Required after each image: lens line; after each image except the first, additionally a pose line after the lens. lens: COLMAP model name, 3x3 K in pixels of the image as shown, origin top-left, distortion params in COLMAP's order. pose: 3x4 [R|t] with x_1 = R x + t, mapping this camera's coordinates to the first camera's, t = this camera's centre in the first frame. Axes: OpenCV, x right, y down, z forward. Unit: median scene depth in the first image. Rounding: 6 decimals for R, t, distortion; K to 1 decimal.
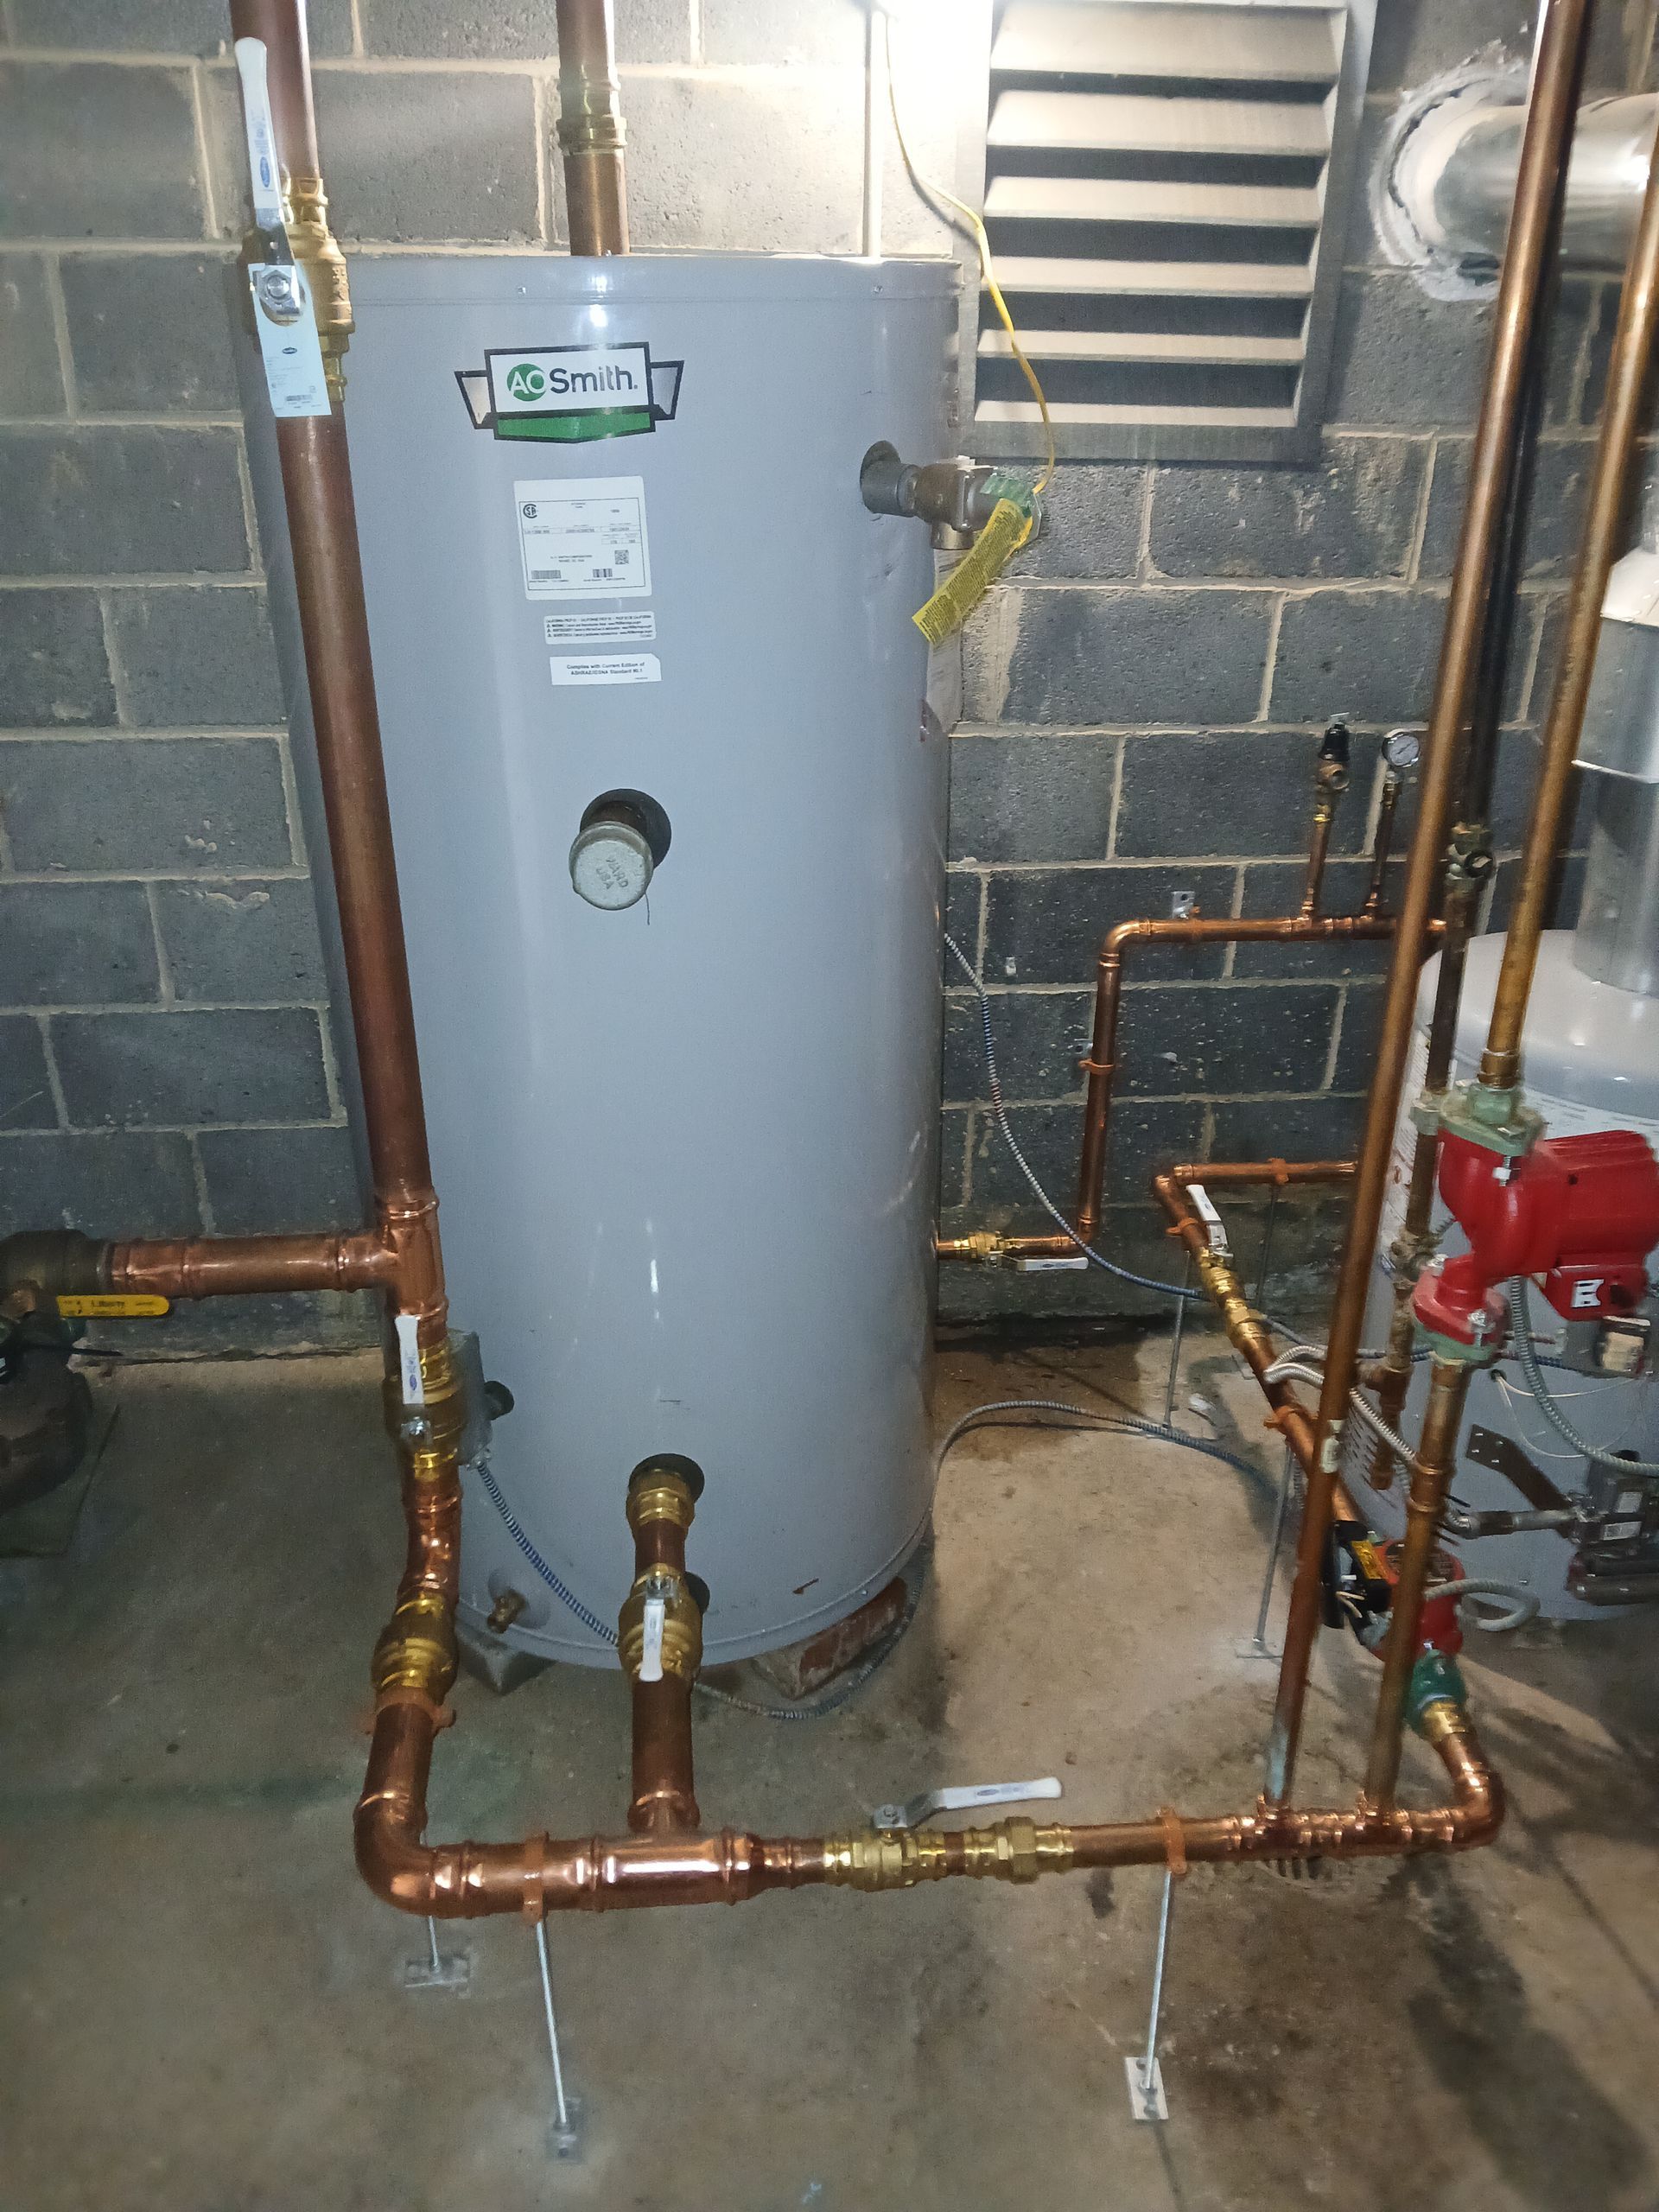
lens RADIAL K [[1633.5, 0, 829.5], [0, 1633.5, 1106.0], [0, 0, 1]] dist [0.006609, -0.032838]
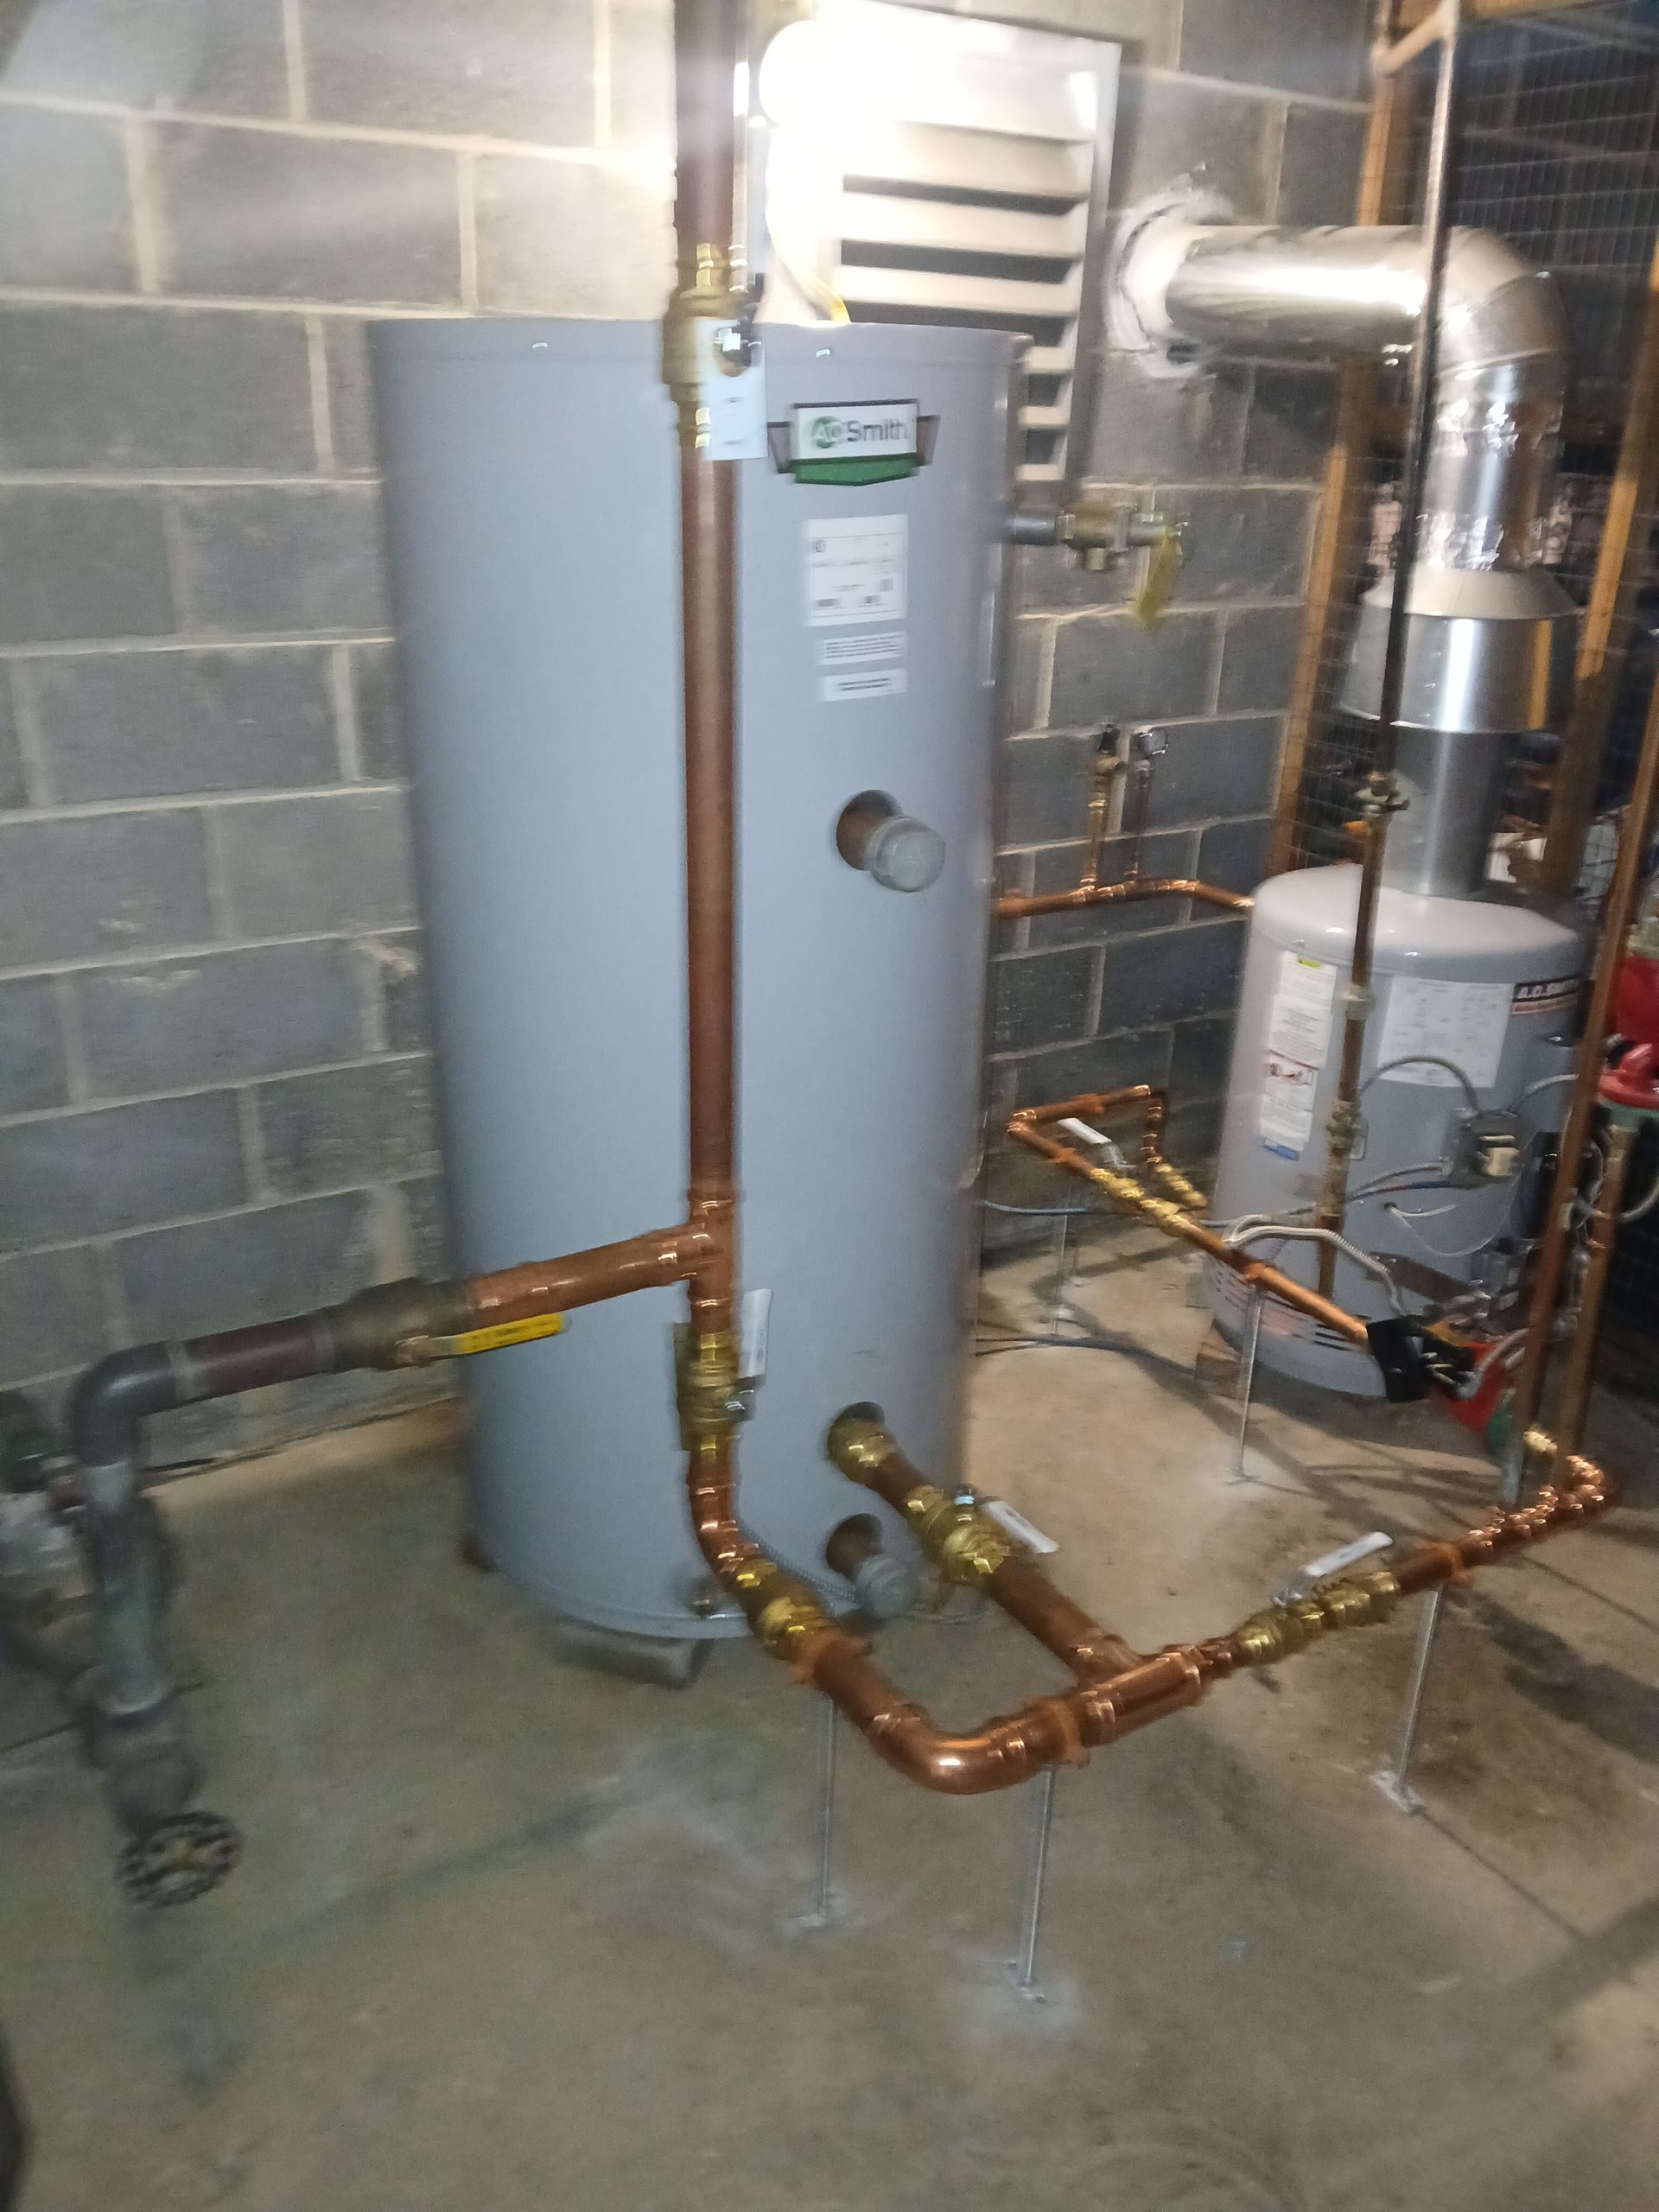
lens RADIAL K [[1600.1, 0, 829.5], [0, 1600.1, 1106.0], [0, 0, 1]] dist [0.053827, -0.110926]
pose [[0.909891, -0.155523, 0.384592, -0.419954], [0.168767, 0.985656, -0.000696, 0.011989], [-0.378967, 0.065540, 0.923086, -0.001813]]
